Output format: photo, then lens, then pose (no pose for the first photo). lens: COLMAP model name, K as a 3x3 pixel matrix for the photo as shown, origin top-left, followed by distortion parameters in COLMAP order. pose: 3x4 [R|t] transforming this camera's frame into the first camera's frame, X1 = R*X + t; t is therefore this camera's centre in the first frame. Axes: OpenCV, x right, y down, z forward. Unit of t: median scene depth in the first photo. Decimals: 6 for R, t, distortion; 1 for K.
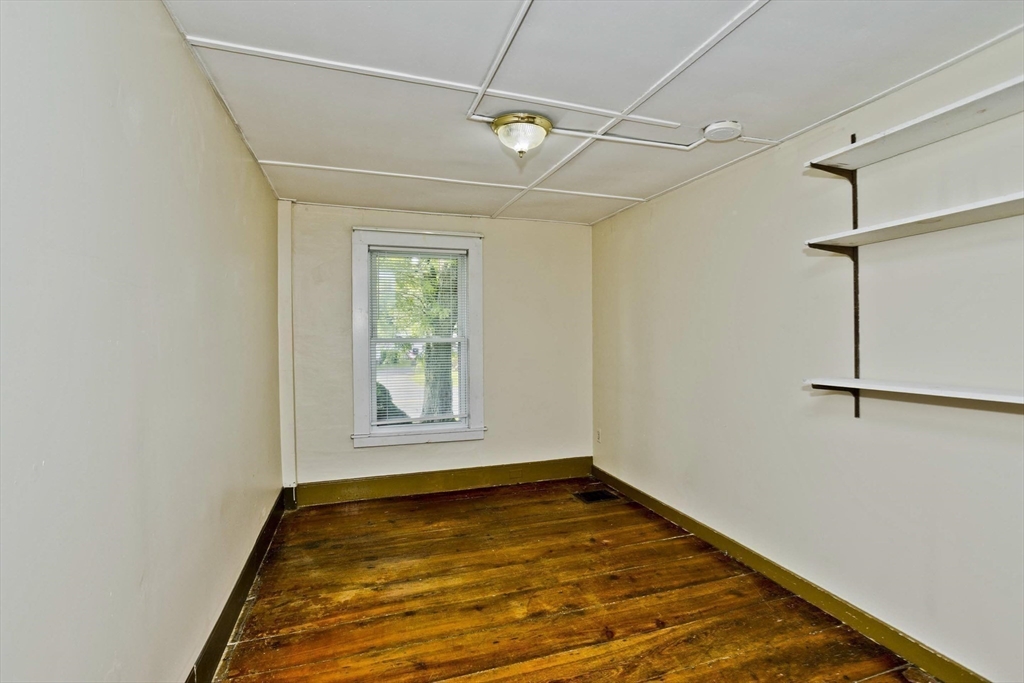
lens RADIAL K [[505.6, 0, 512.0], [0, 505.6, 341.5], [0, 0, 1]] dist [-0.067583, 0.031982]
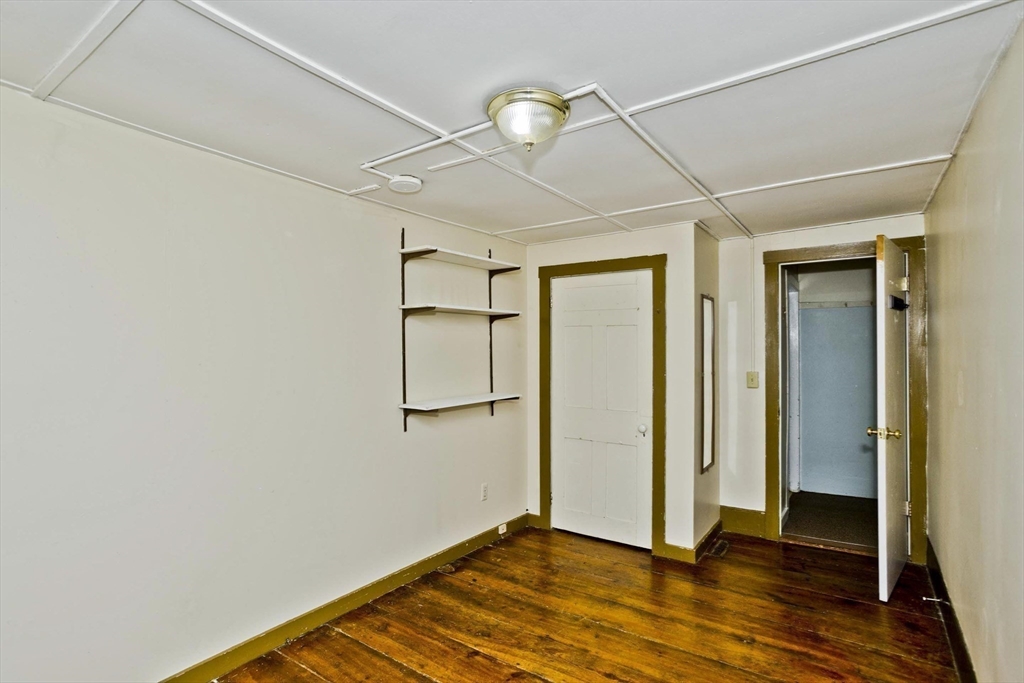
lens RADIAL K [[505.6, 0, 512.0], [0, 505.6, 341.5], [0, 0, 1]] dist [-0.067583, 0.031982]
pose [[-0.593123, 0.005791, 0.805091, -0.599569], [0.022237, 0.999710, 0.009191, -0.097596], [-0.804805, 0.023354, -0.593080, 1.552252]]
